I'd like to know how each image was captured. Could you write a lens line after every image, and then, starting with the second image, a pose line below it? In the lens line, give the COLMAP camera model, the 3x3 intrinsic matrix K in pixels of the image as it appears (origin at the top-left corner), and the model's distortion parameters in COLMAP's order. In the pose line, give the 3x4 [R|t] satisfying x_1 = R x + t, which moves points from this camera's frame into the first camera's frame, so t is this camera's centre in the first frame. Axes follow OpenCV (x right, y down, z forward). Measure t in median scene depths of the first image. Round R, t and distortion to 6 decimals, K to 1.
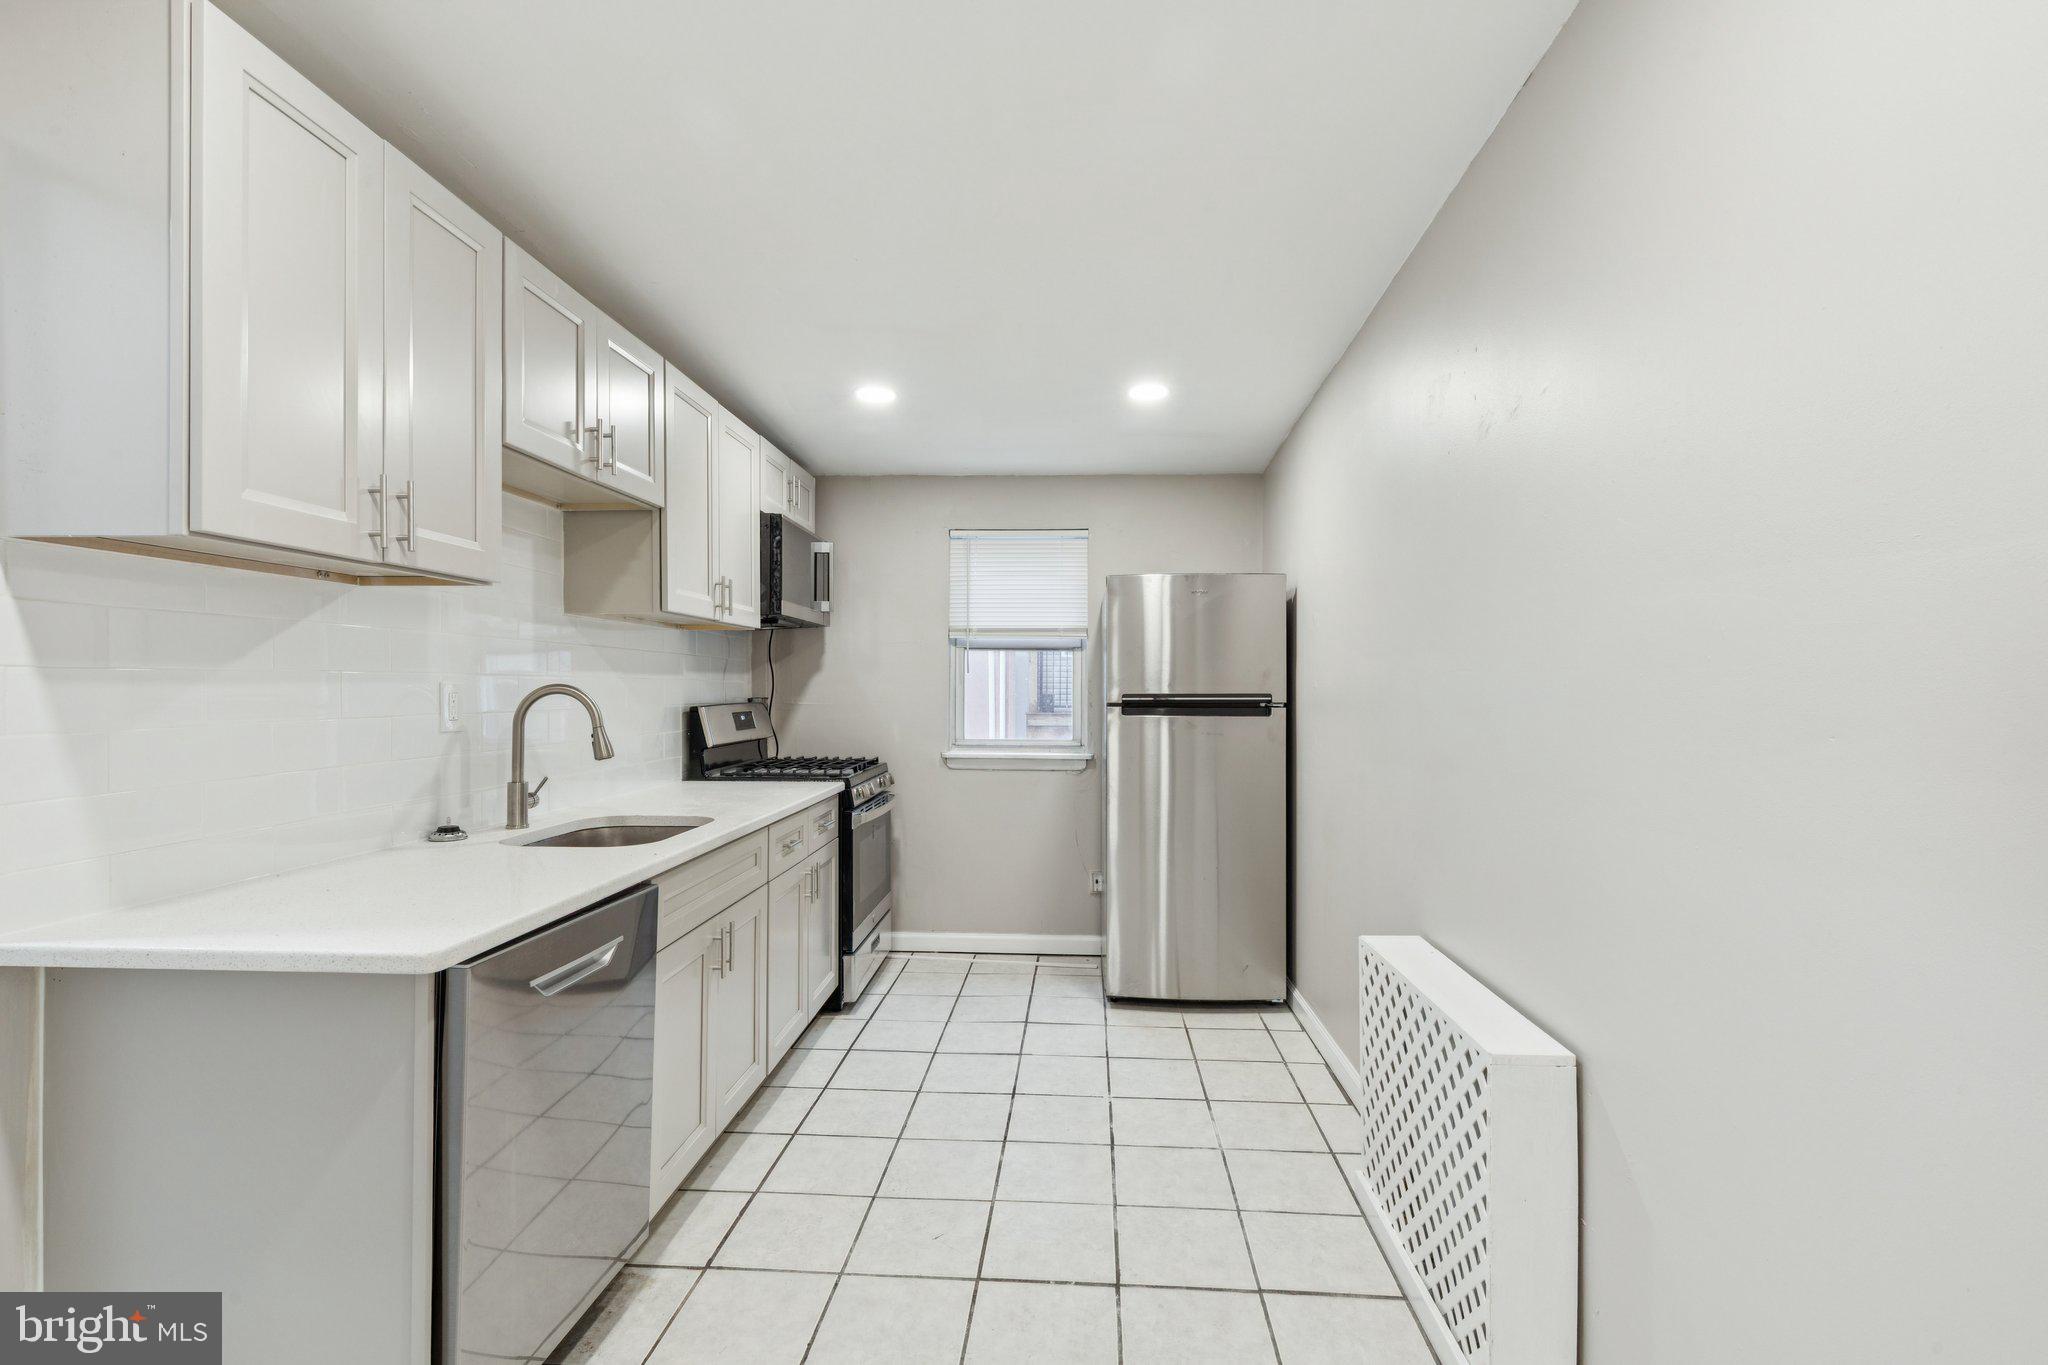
lens RADIAL K [[927.7, 0, 1041.5], [0, 927.7, 681.1], [0, 0, 1]] dist [0.002398, -0.000600]
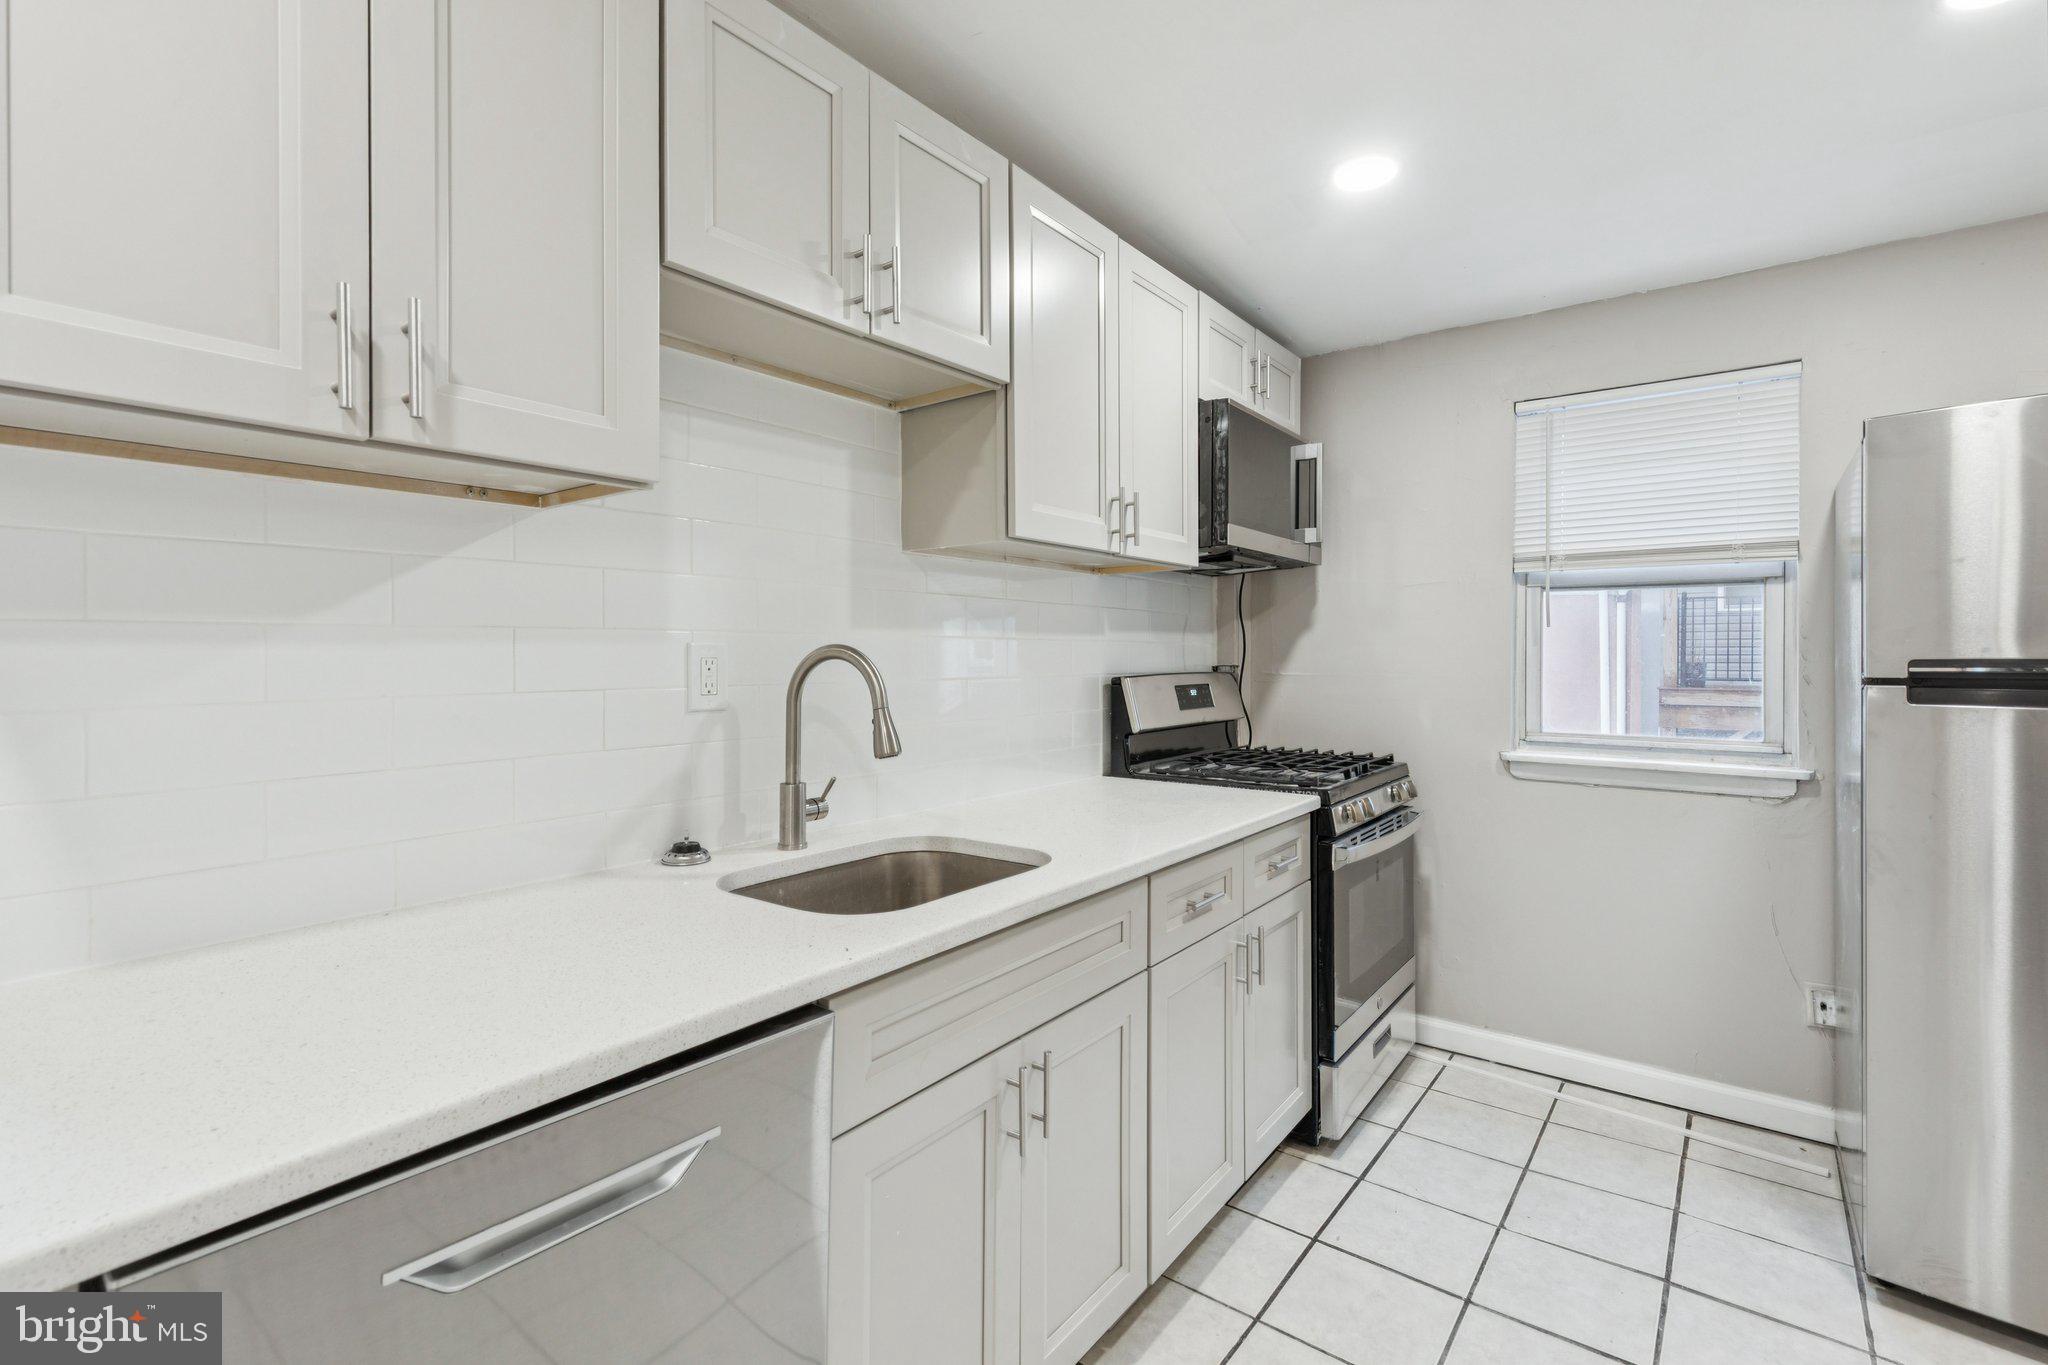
lens RADIAL K [[934.7, 0, 1015.6], [0, 934.7, 660.0], [0, 0, 1]] dist [0.011600, -0.000195]
pose [[0.816087, -0.001180, -0.577928, -0.007937], [0.007879, 0.999928, 0.009084, 0.006201], [0.577876, -0.011967, 0.816037, 0.340829]]
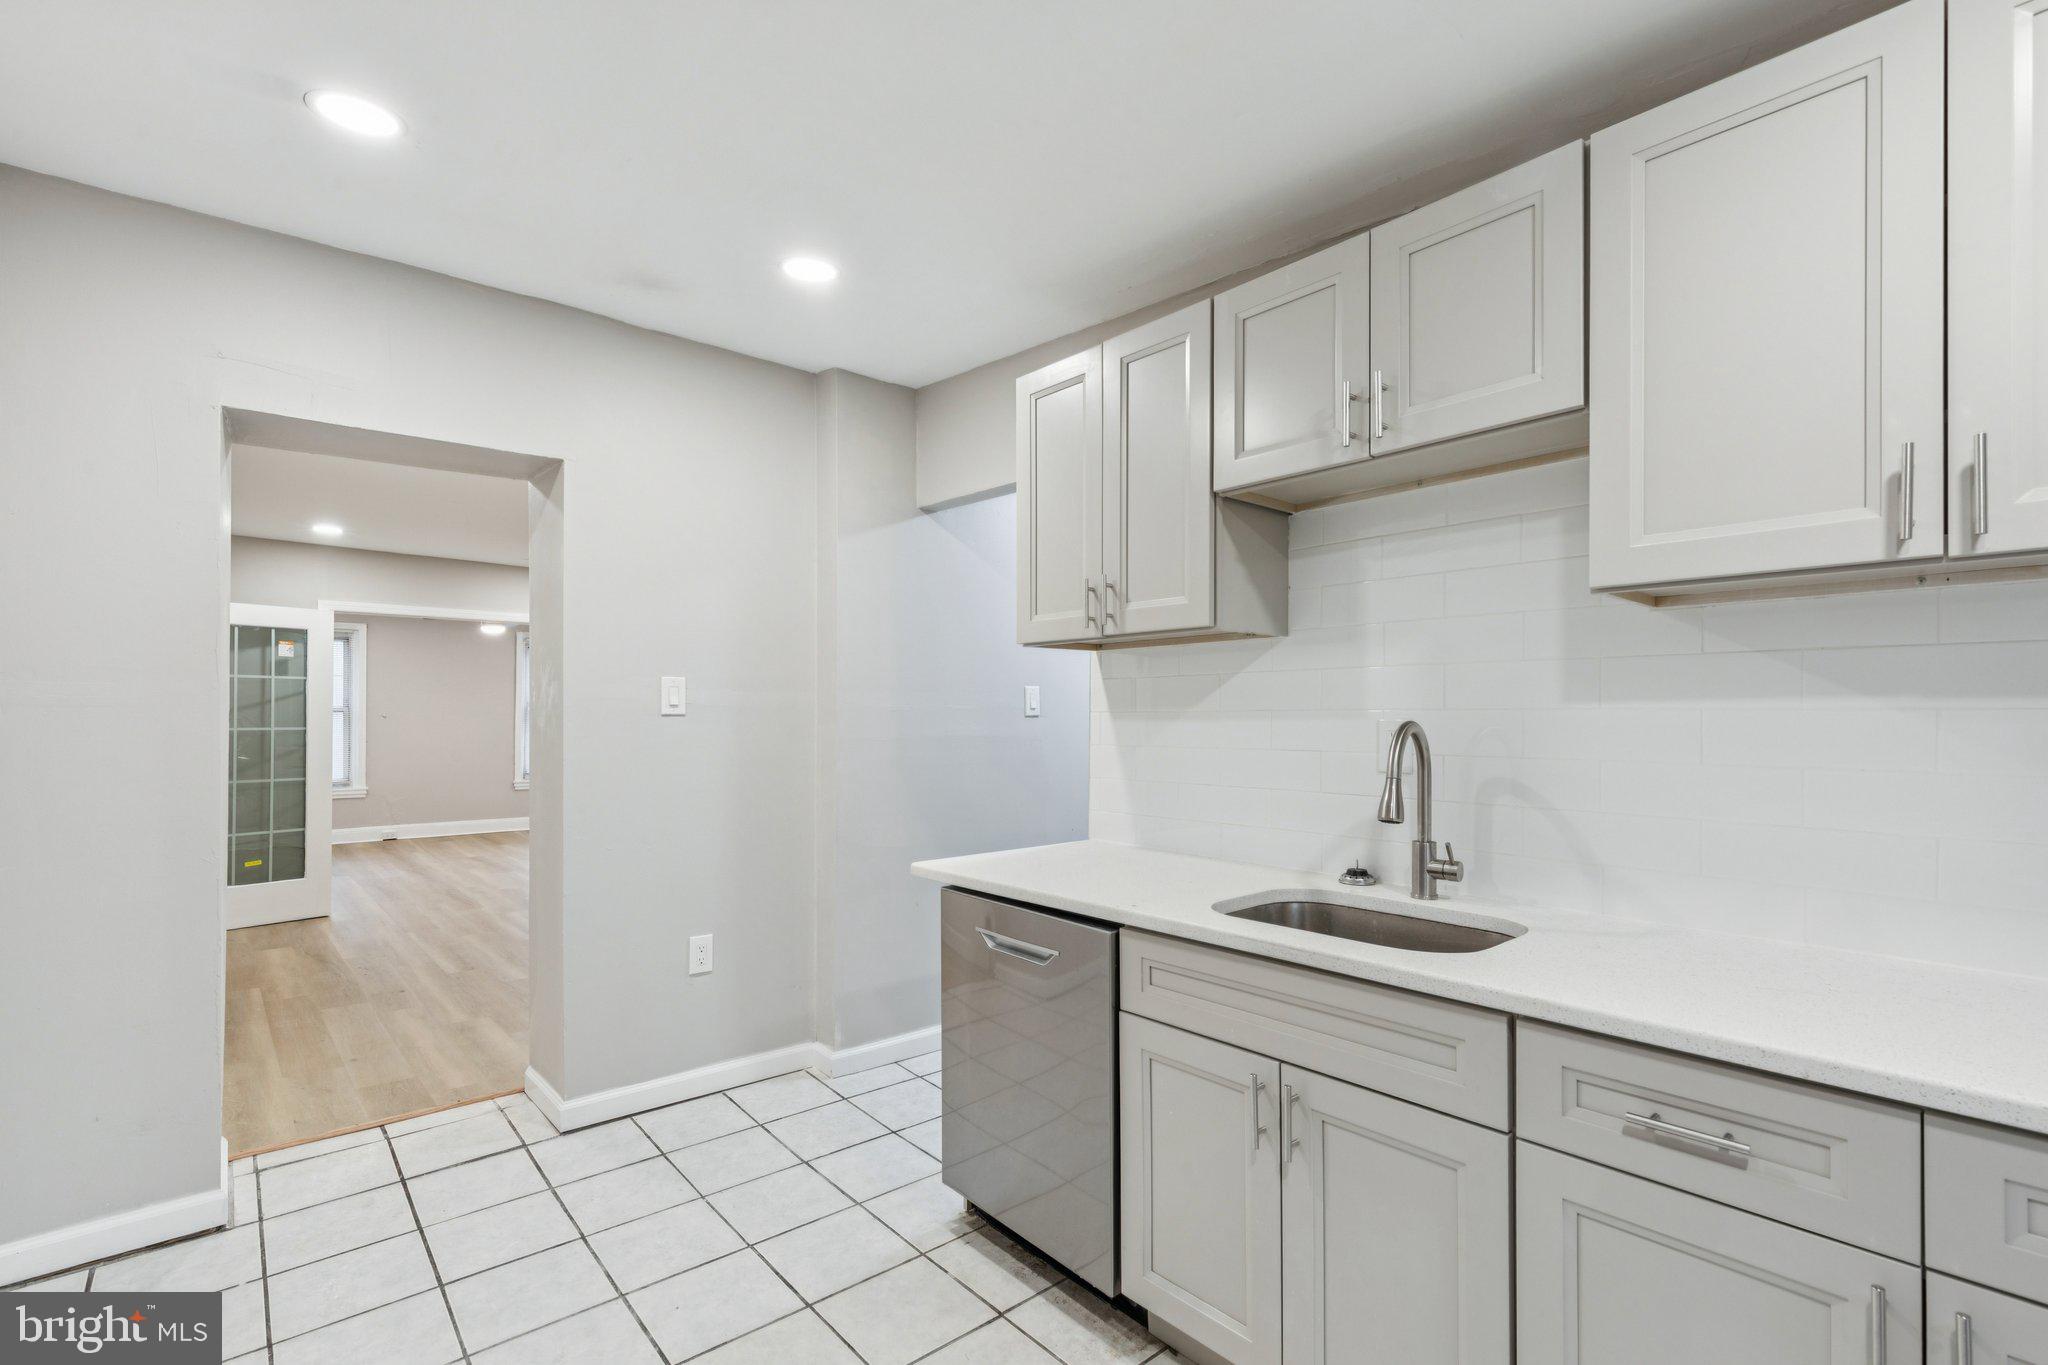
lens RADIAL K [[938.4, 0, 1019.4], [0, 938.4, 716.3], [0, 0, 1]] dist [0.000688, -0.000080]
pose [[-0.730526, -0.002879, -0.682879, 0.168937], [0.000818, 0.999987, -0.005092, 0.001893], [0.682885, -0.004278, -0.730514, 0.893326]]
